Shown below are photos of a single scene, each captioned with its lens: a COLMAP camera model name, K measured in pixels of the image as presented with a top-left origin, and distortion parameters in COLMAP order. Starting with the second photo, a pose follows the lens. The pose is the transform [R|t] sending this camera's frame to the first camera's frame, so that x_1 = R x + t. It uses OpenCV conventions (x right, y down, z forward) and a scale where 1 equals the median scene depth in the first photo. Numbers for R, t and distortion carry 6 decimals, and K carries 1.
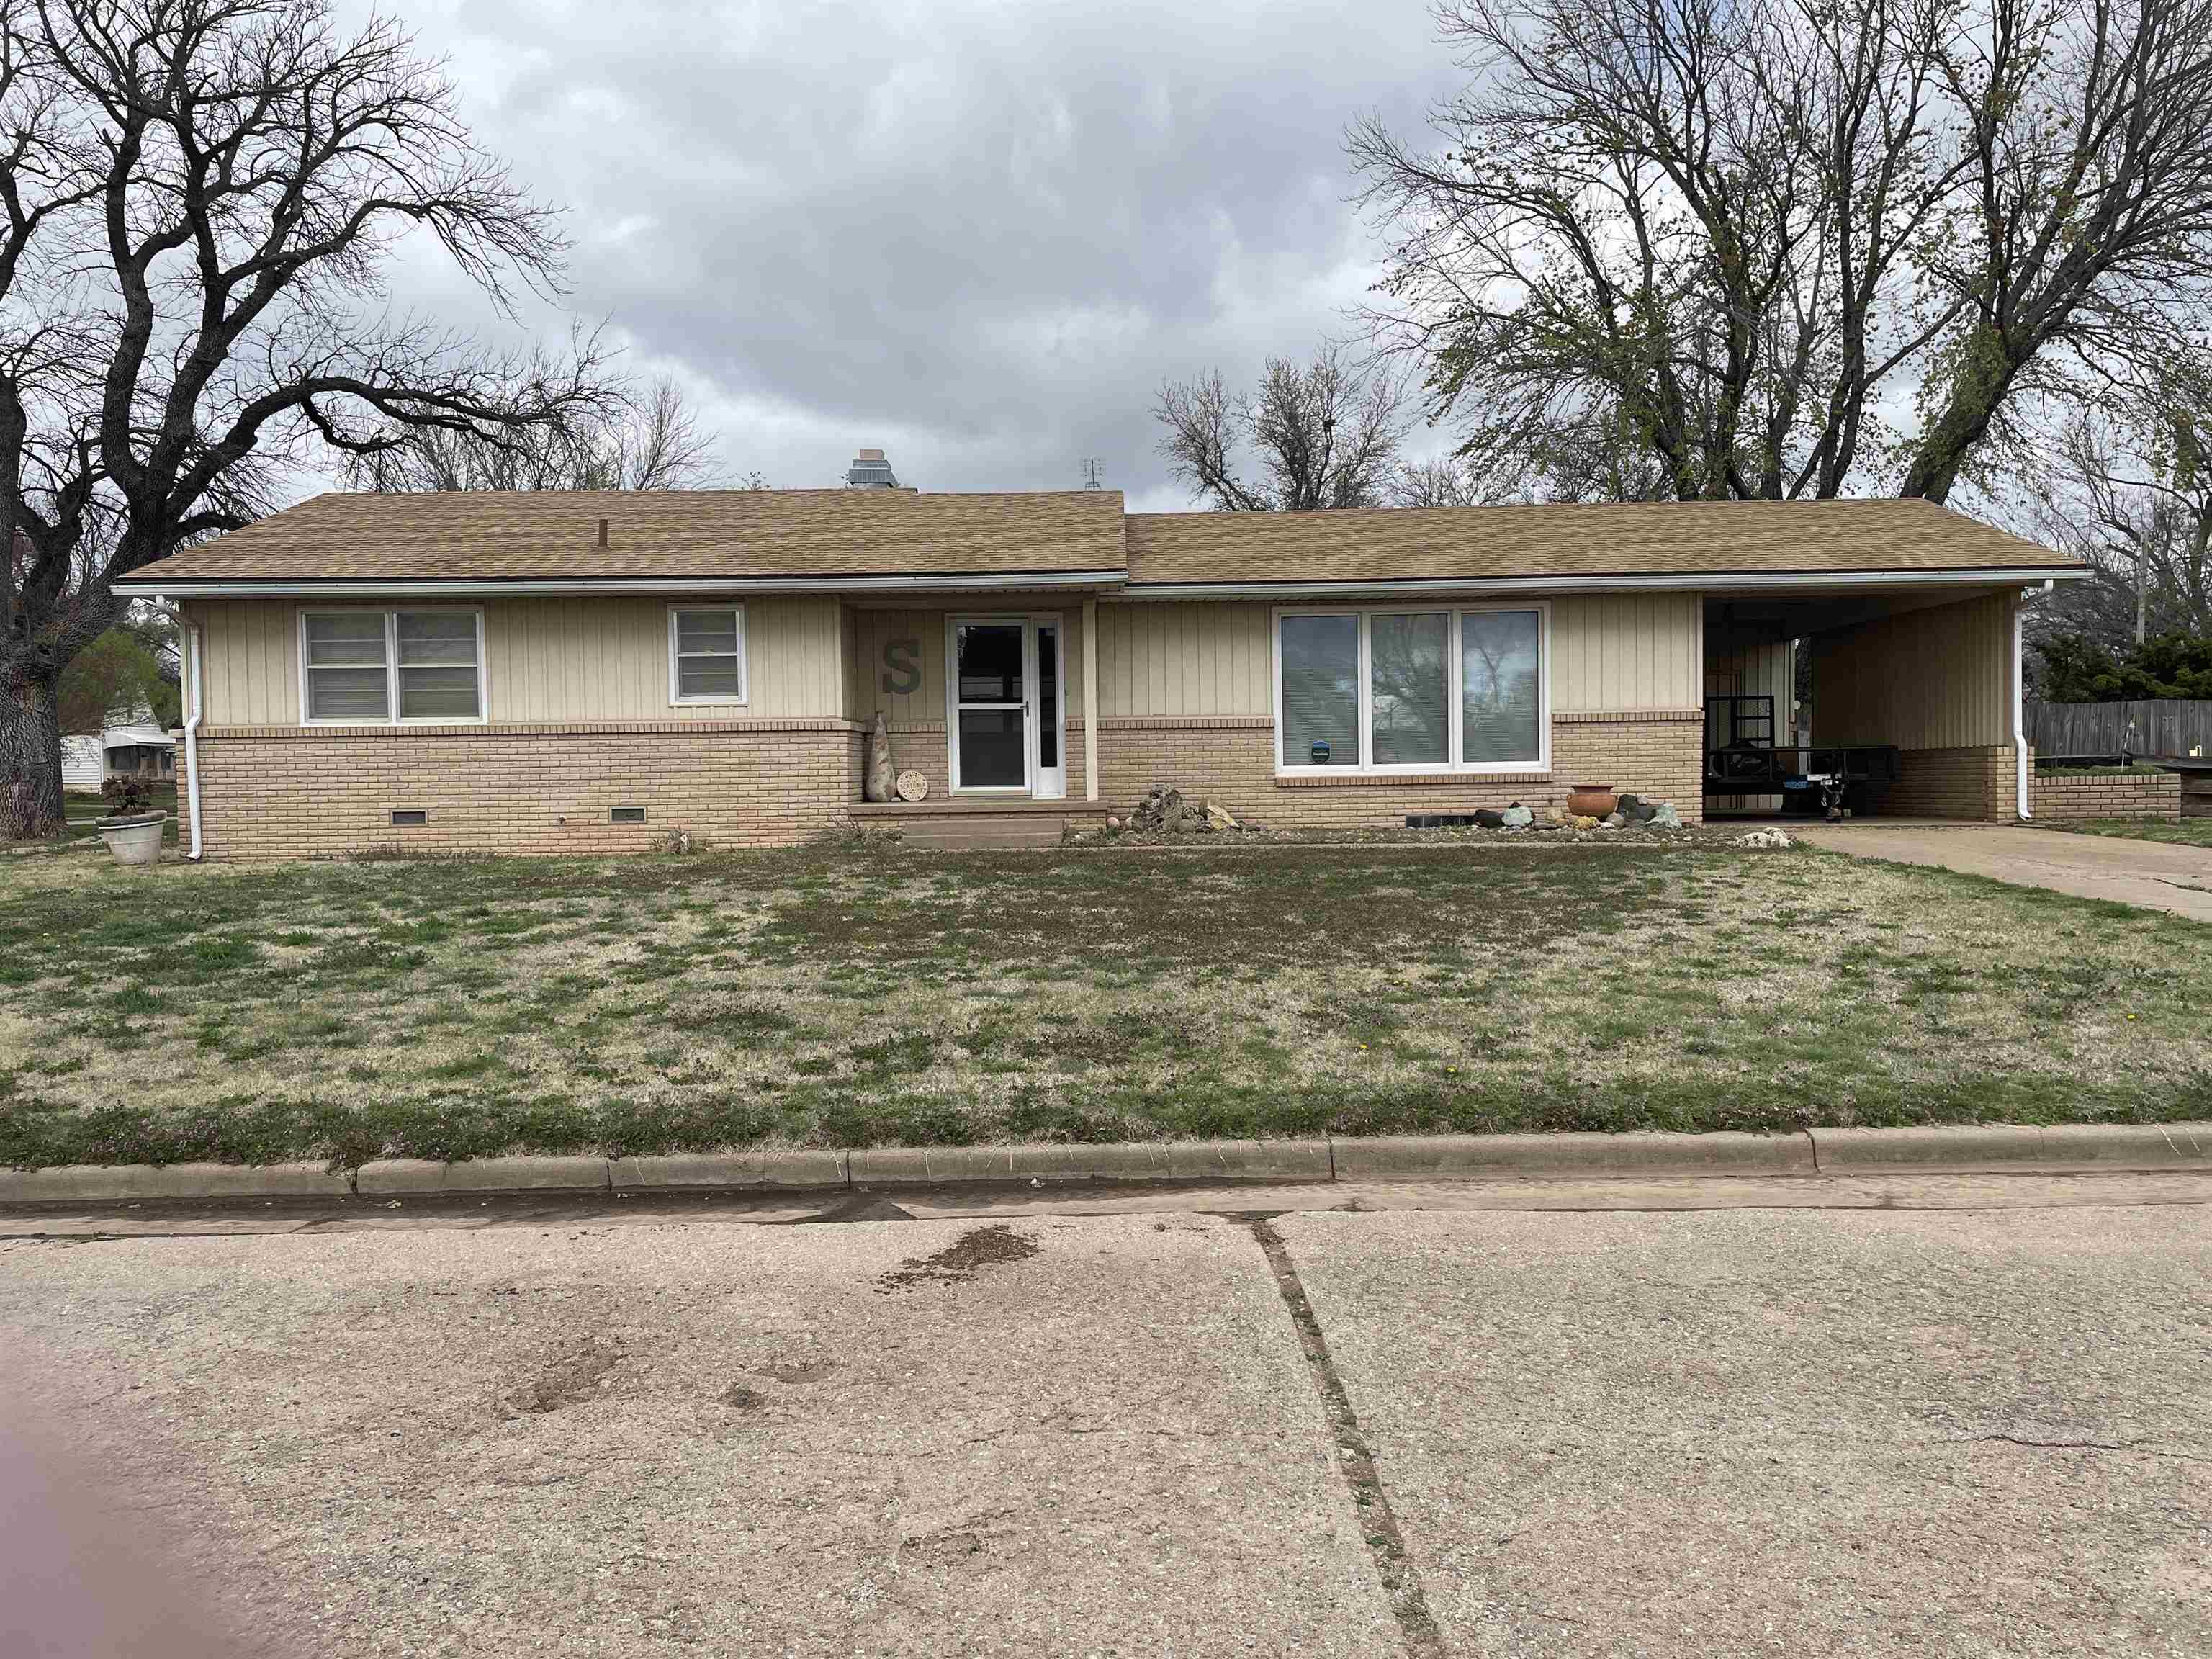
lens RADIAL K [[1670.8, 0, 1104.8], [0, 1670.8, 800.7], [0, 0, 1]] dist [0.077848, -0.083924]
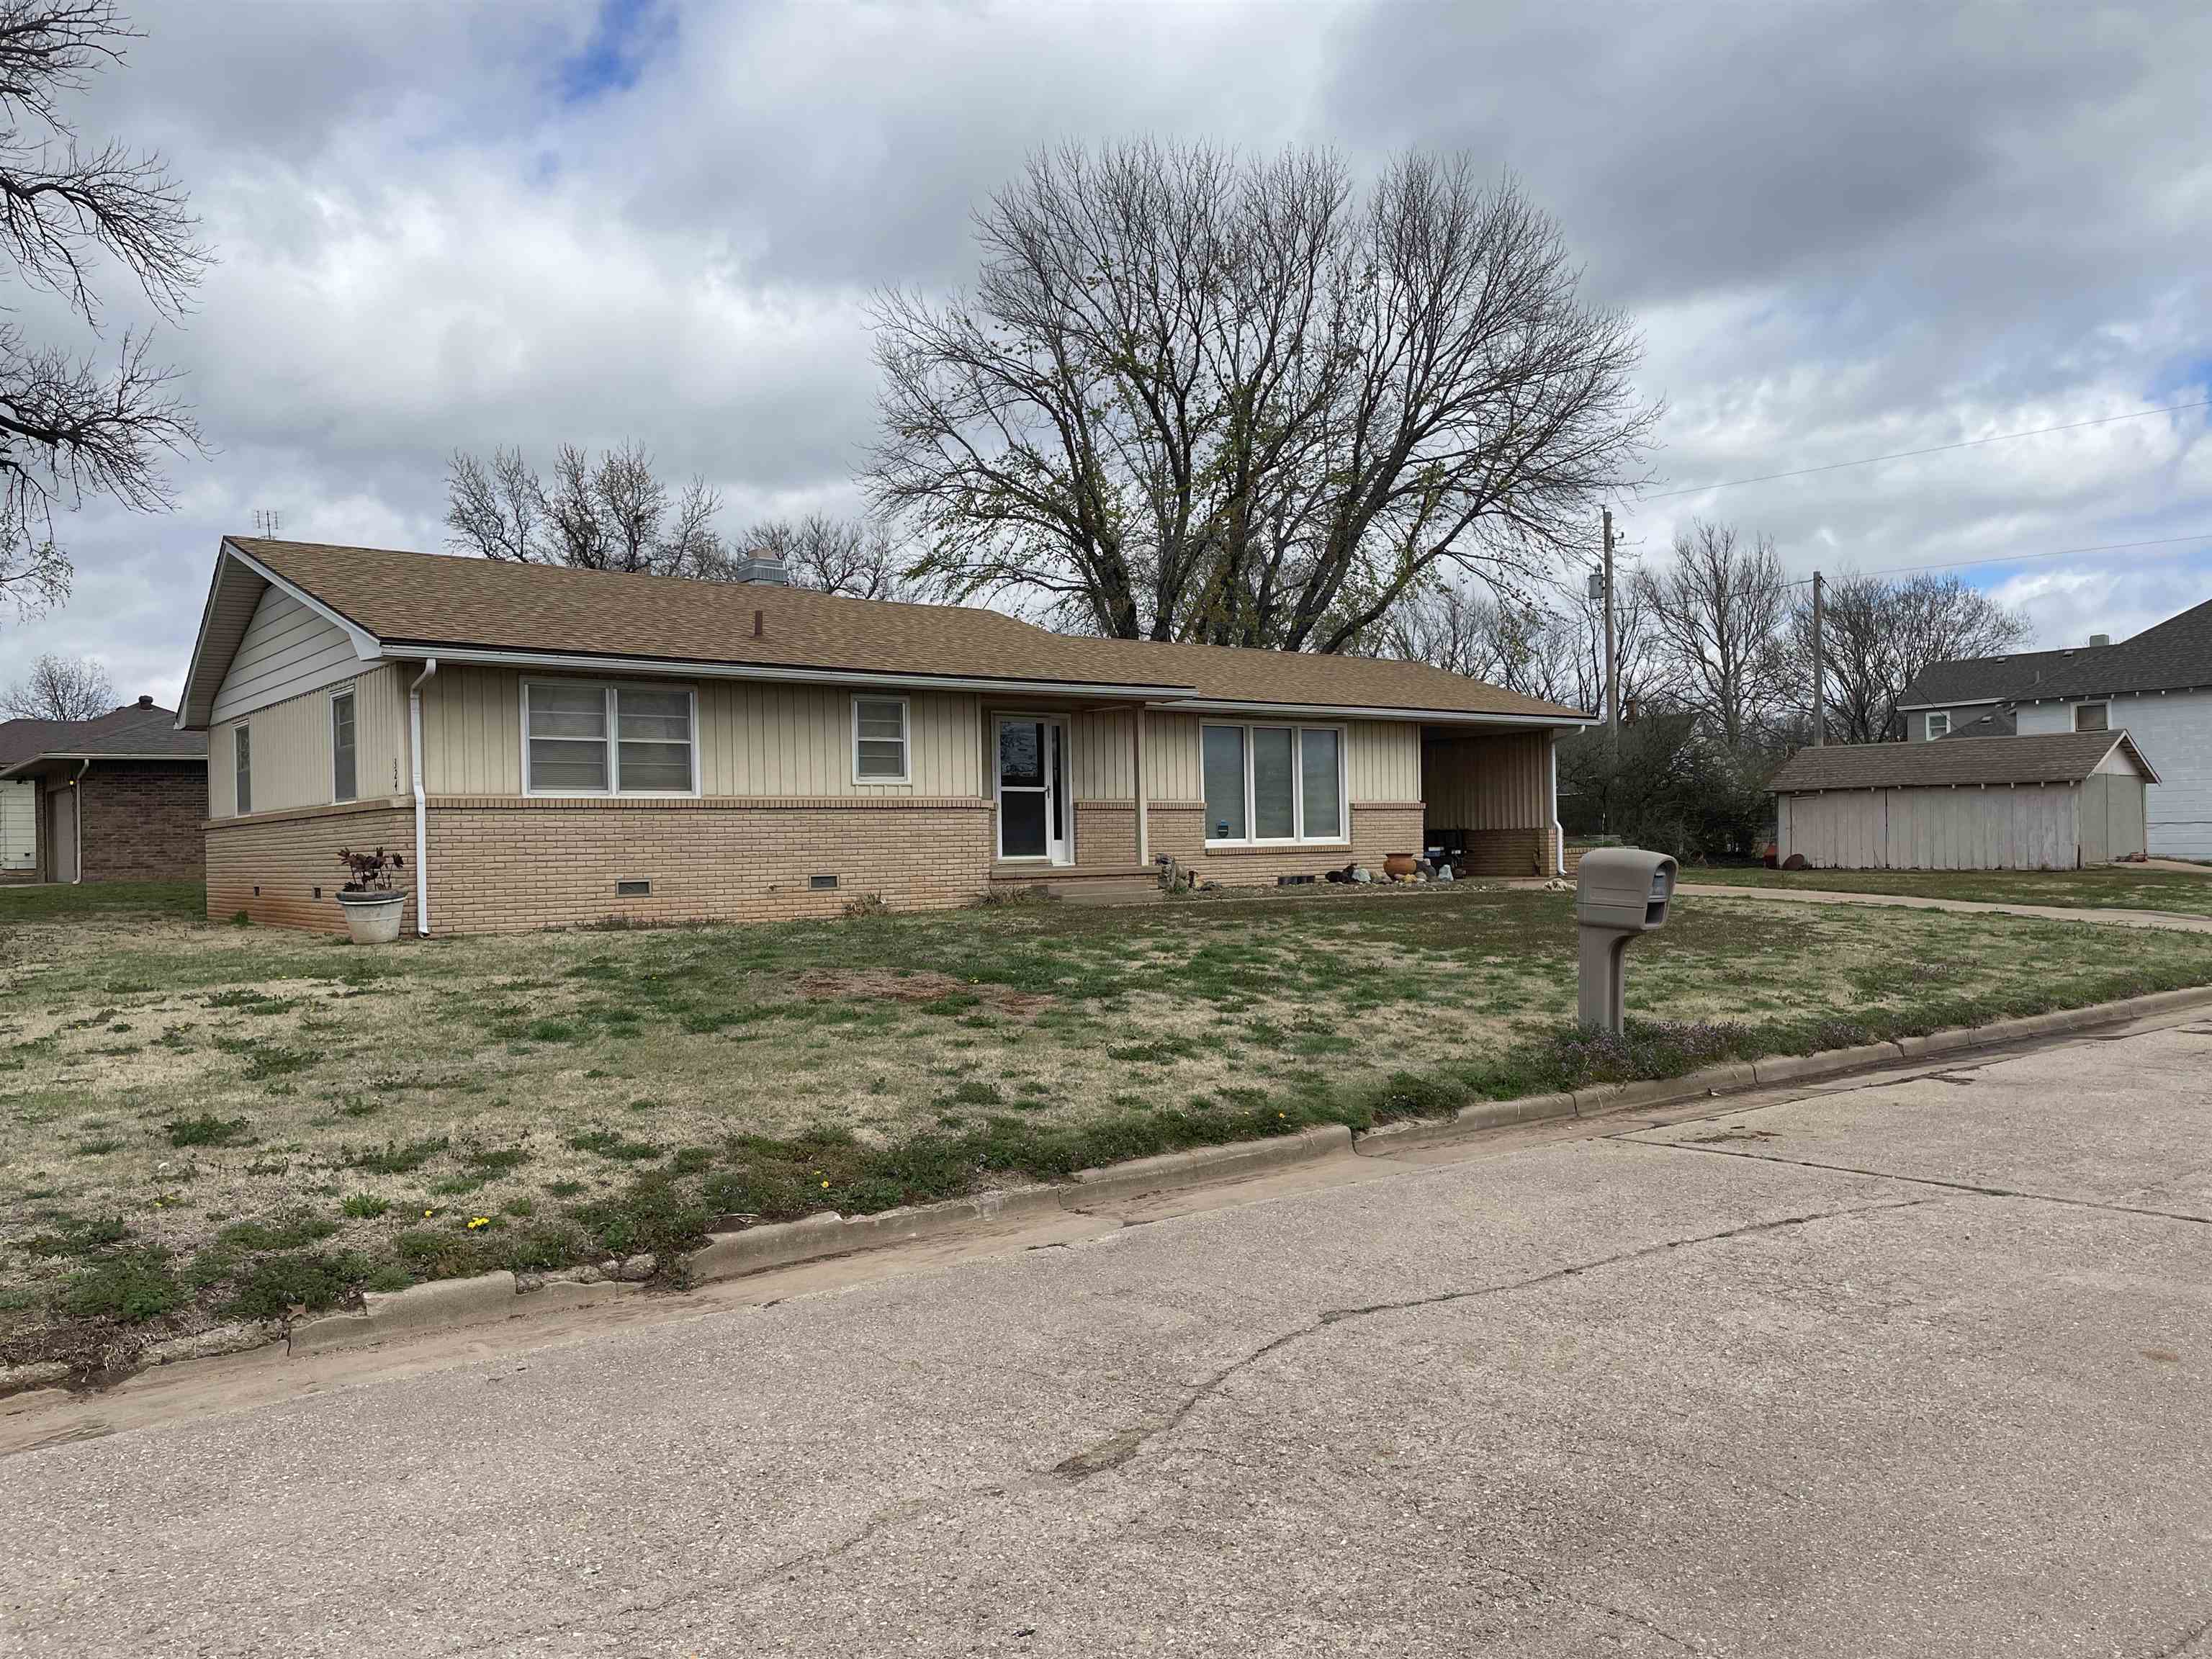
lens RADIAL K [[1670.8, 0, 1103.8], [0, 1670.8, 838.0], [0, 0, 1]] dist [0.077848, -0.083924]
pose [[0.789945, 0.002580, 0.613172, -0.809393], [0.014136, 0.999649, -0.022416, 0.006643], [-0.613015, 0.026375, 0.789631, 0.018165]]
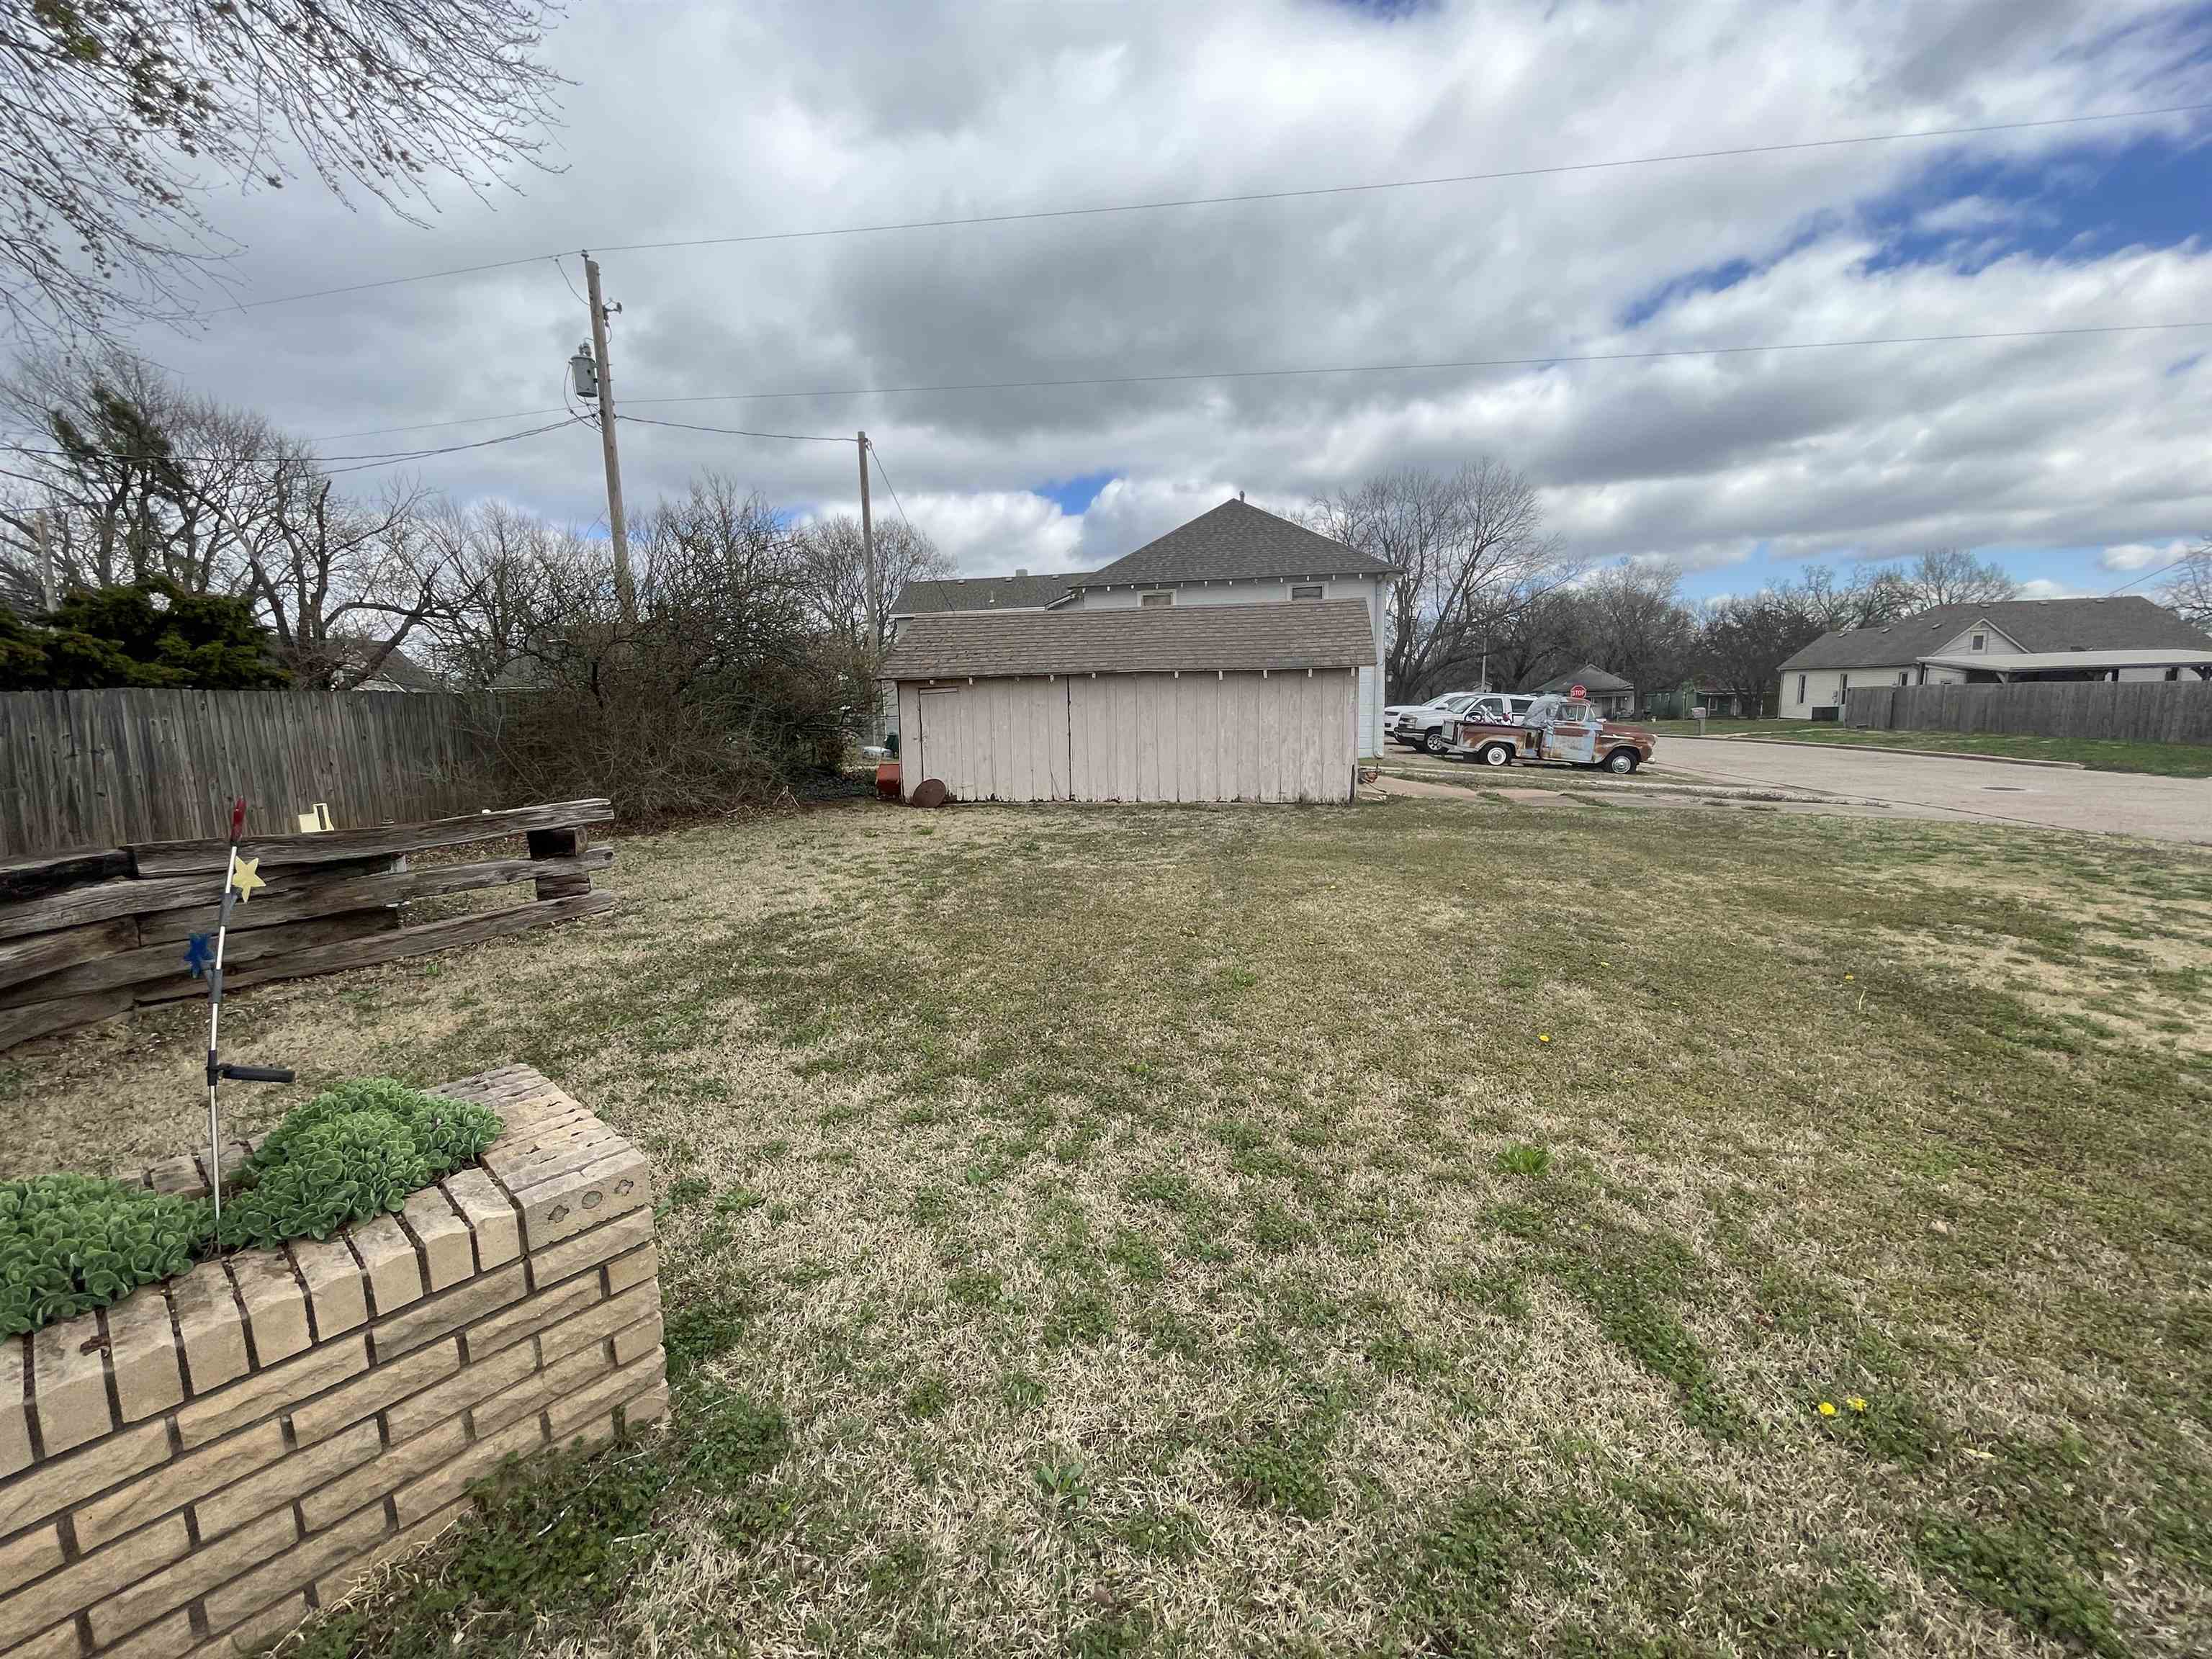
lens RADIAL K [[900.7, 0, 1099.0], [0, 900.7, 830.1], [0, 0, 1]] dist [-0.004982, -0.001393]
pose [[0.166690, -0.131838, 0.977156, 0.570469], [0.033819, 0.991202, 0.127964, -0.060081], [-0.985429, 0.011716, 0.169682, 0.961153]]
